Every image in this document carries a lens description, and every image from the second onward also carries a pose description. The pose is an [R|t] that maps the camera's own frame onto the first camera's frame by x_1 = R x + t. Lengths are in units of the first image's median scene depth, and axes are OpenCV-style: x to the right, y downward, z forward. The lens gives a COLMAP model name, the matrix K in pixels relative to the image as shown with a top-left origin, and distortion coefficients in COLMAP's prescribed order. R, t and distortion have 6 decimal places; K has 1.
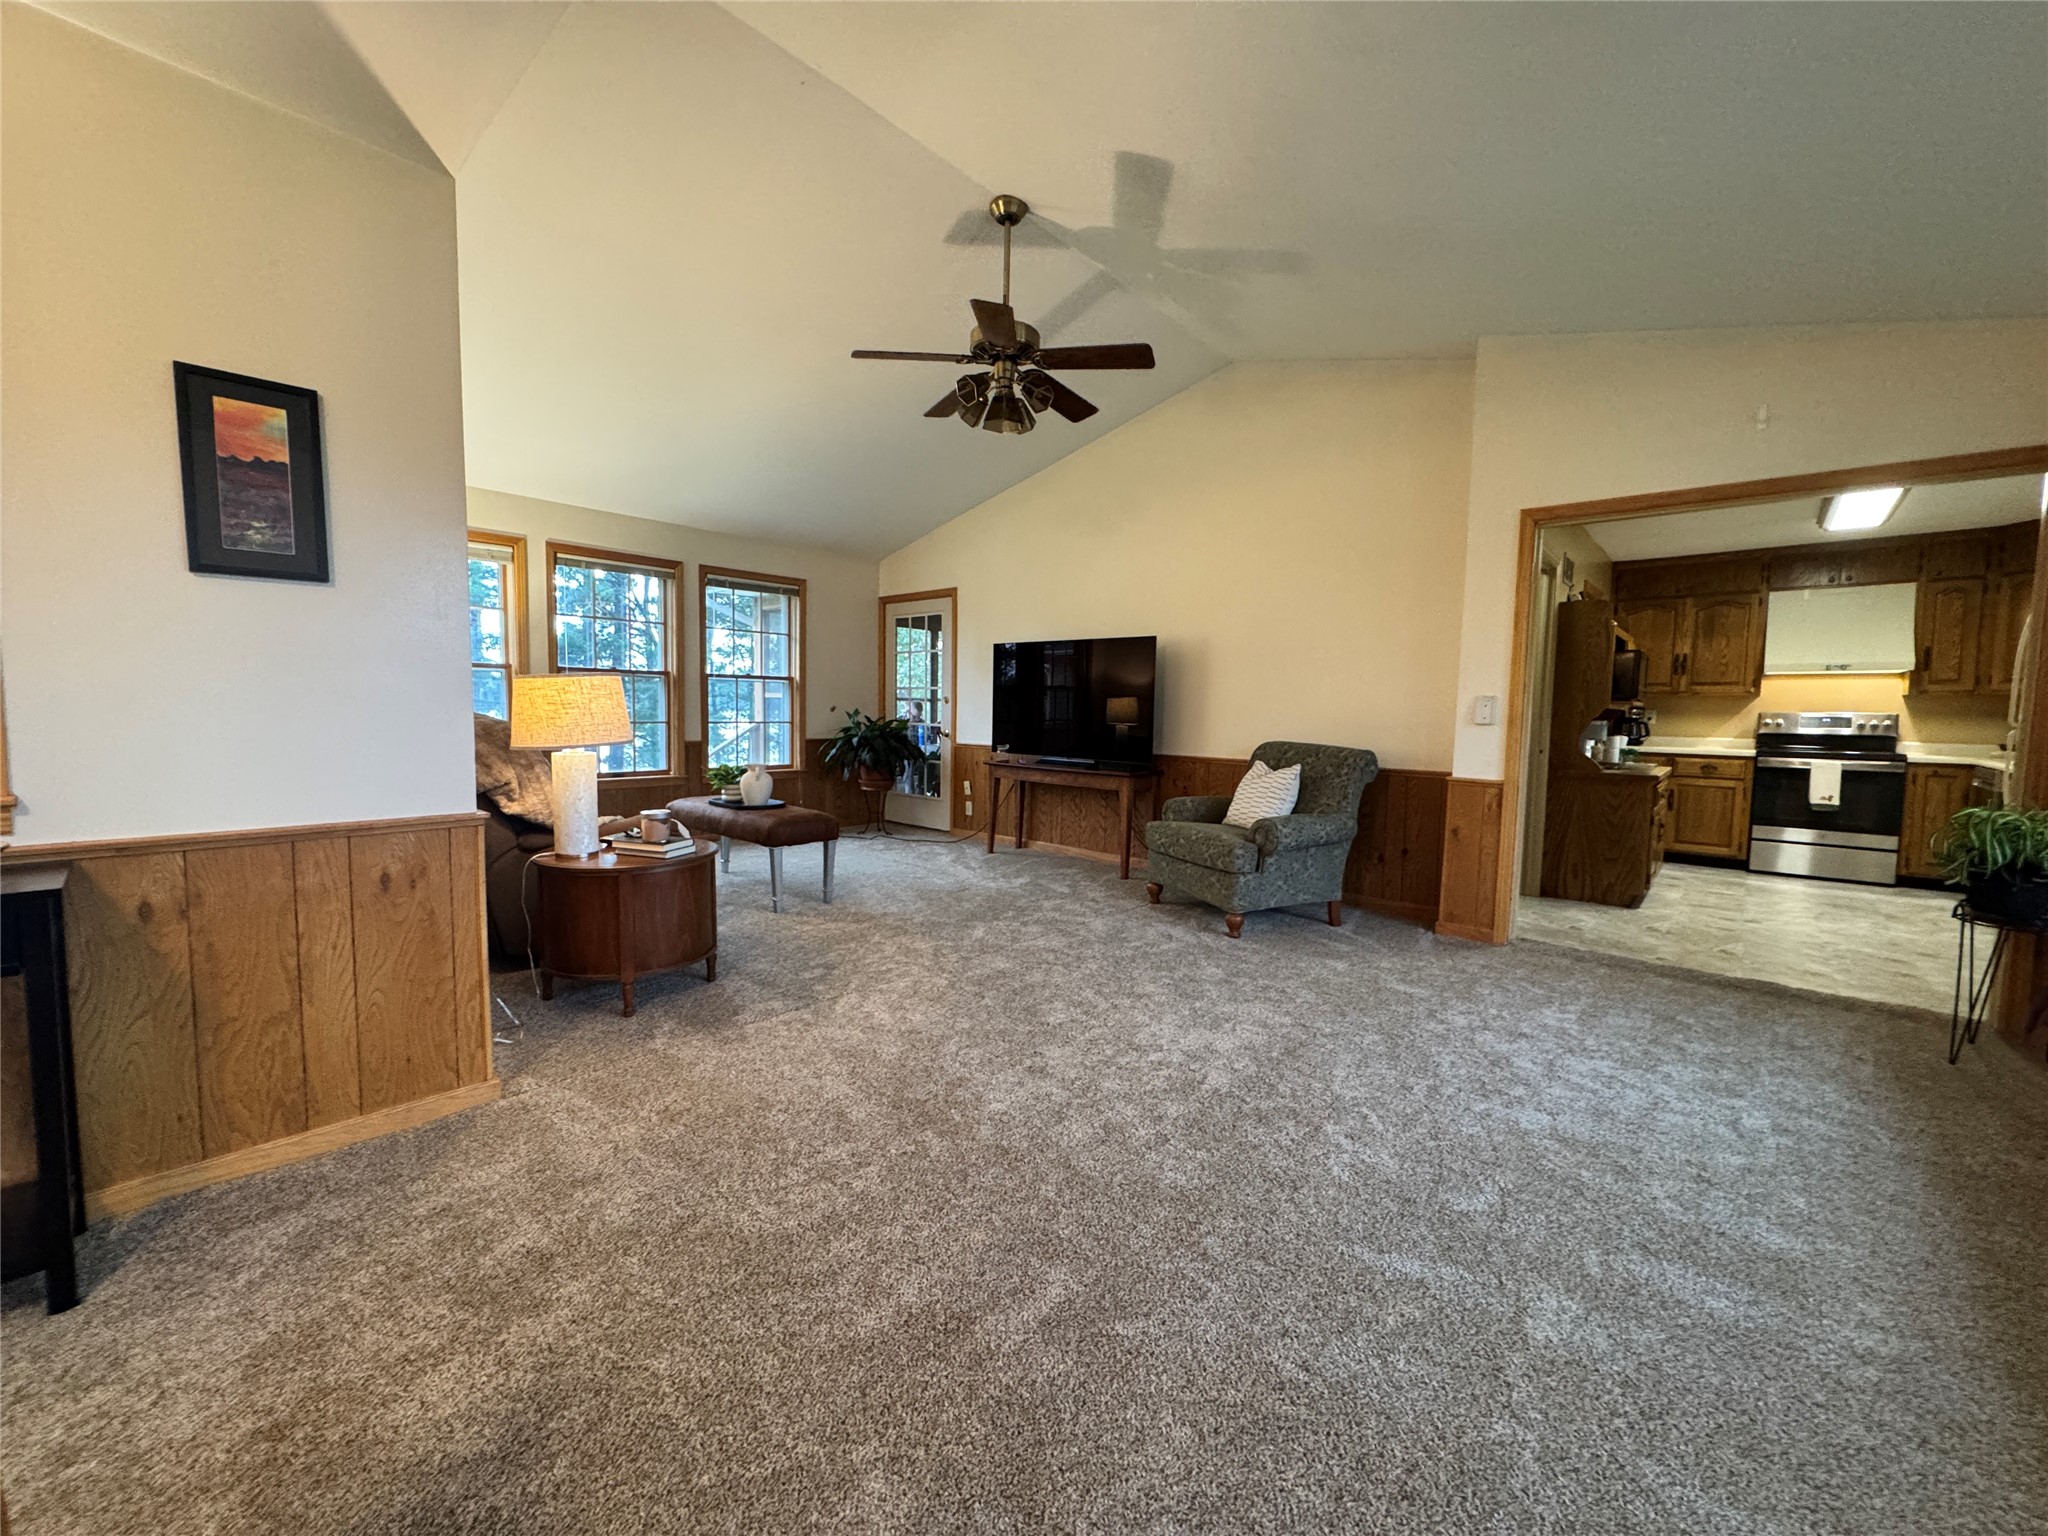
lens RADIAL K [[816.2, 0, 1024.0], [0, 816.2, 768.0], [0, 0, 1]] dist [0.001498, 0.000170]
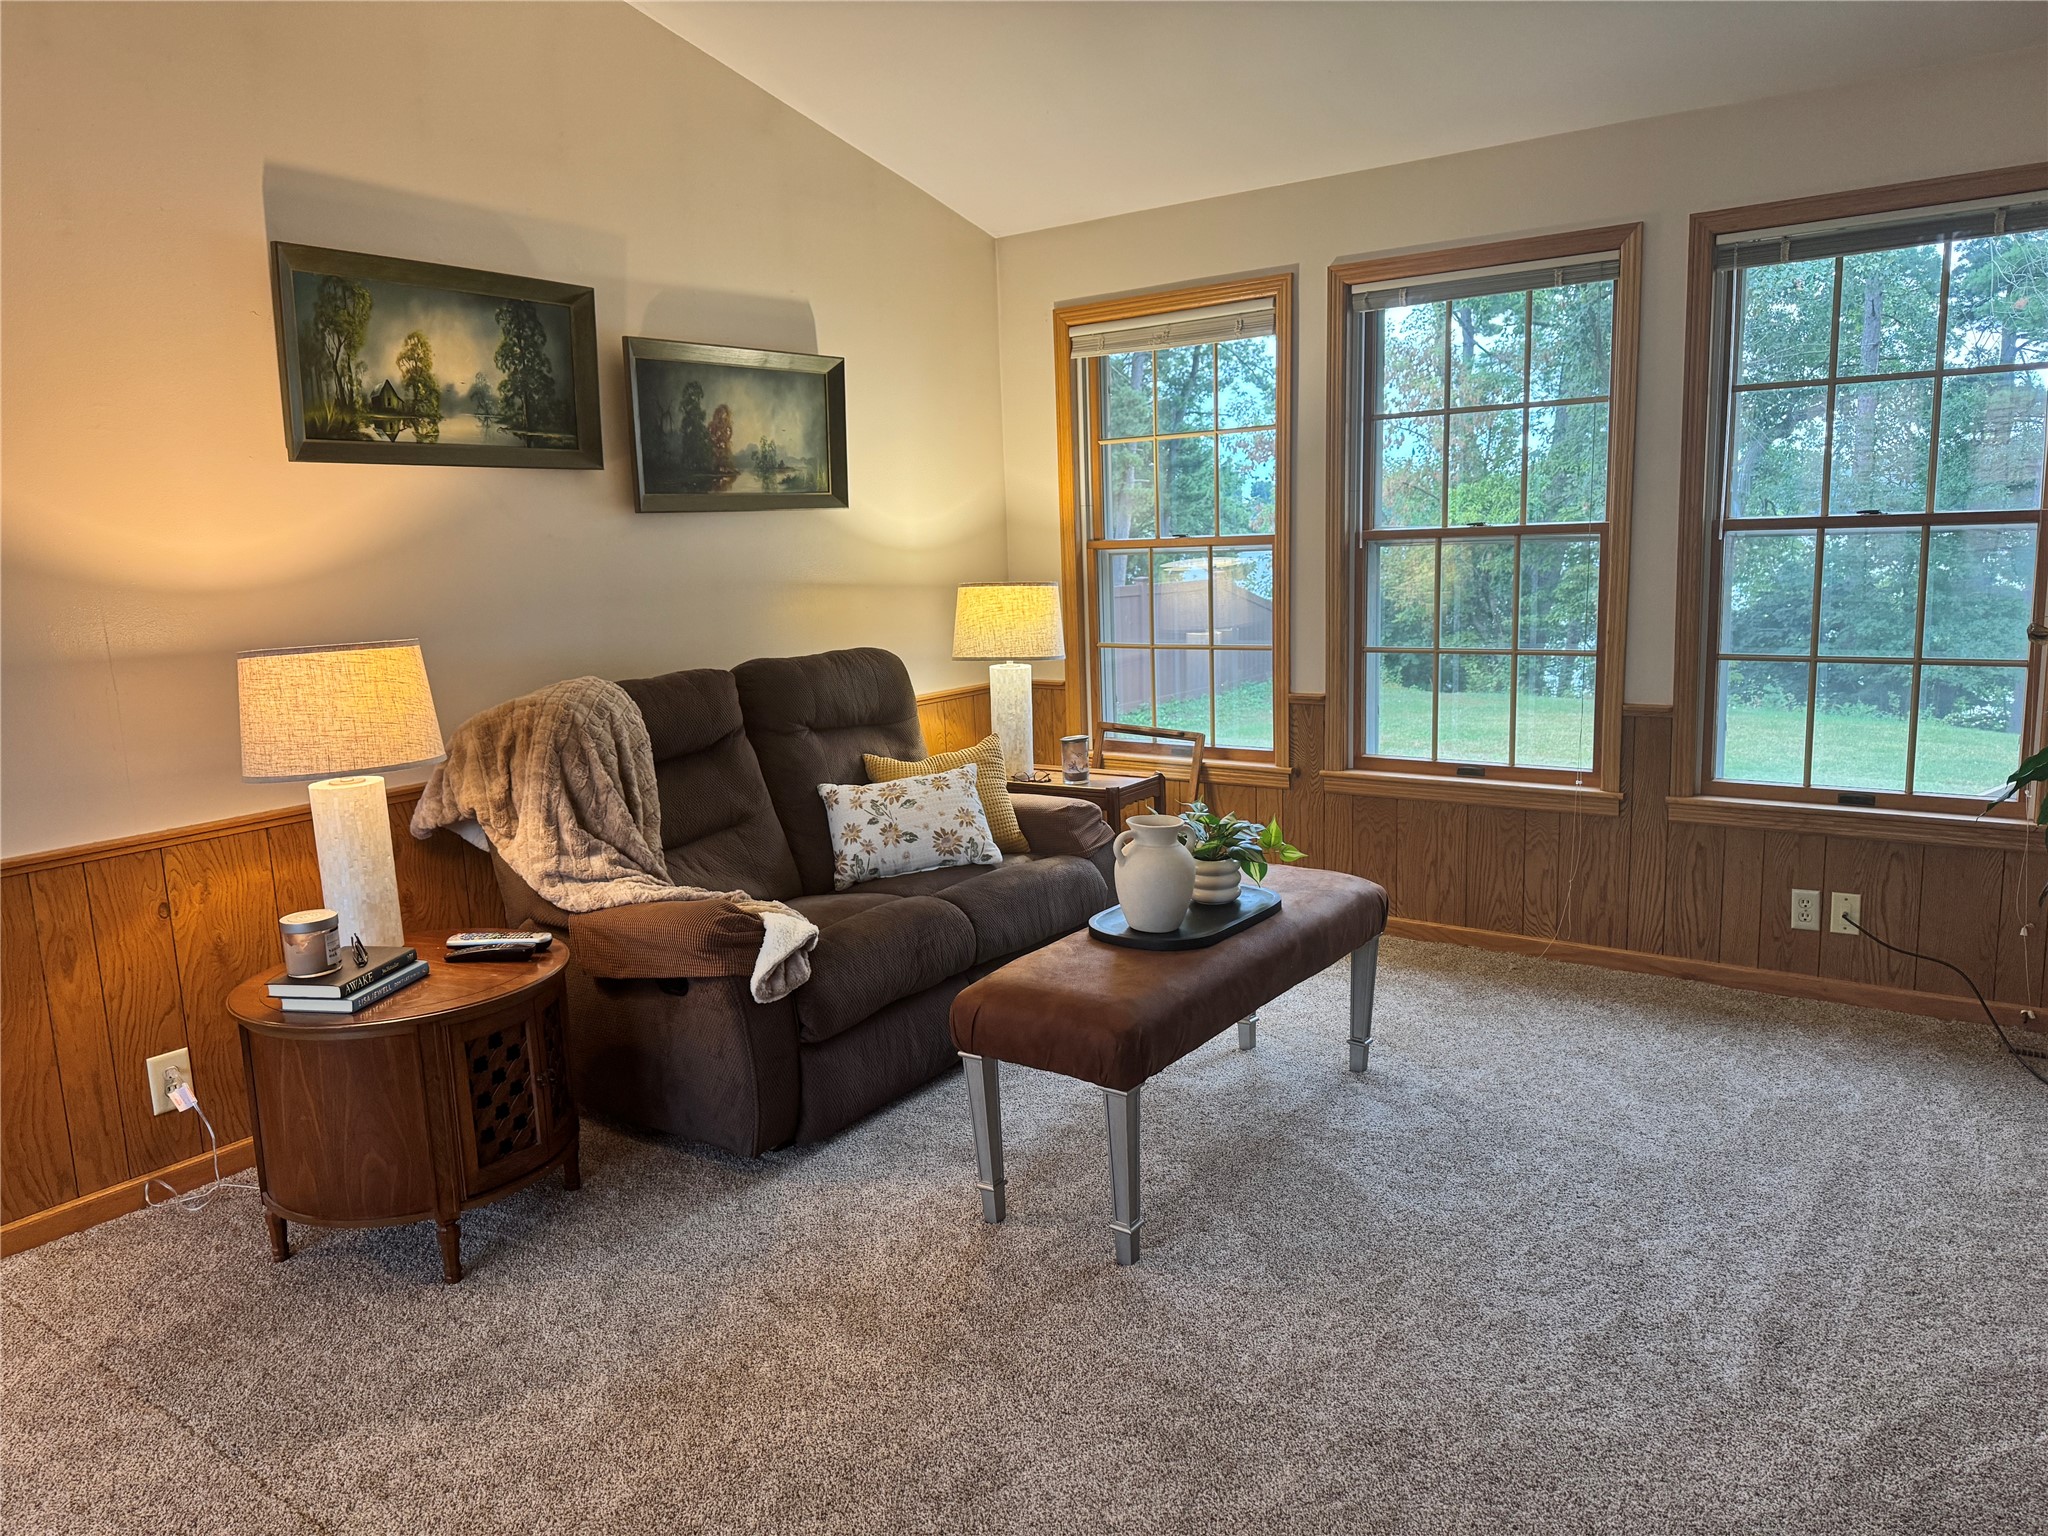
lens RADIAL K [[1427.5, 0, 1024.0], [0, 1427.5, 768.0], [0, 0, 1]] dist [-0.003406, -0.000902]
pose [[0.091070, 0.144484, -0.985307, 0.581896], [-0.042860, 0.989071, 0.141074, -0.225319], [0.994922, 0.029383, 0.096268, 1.715451]]
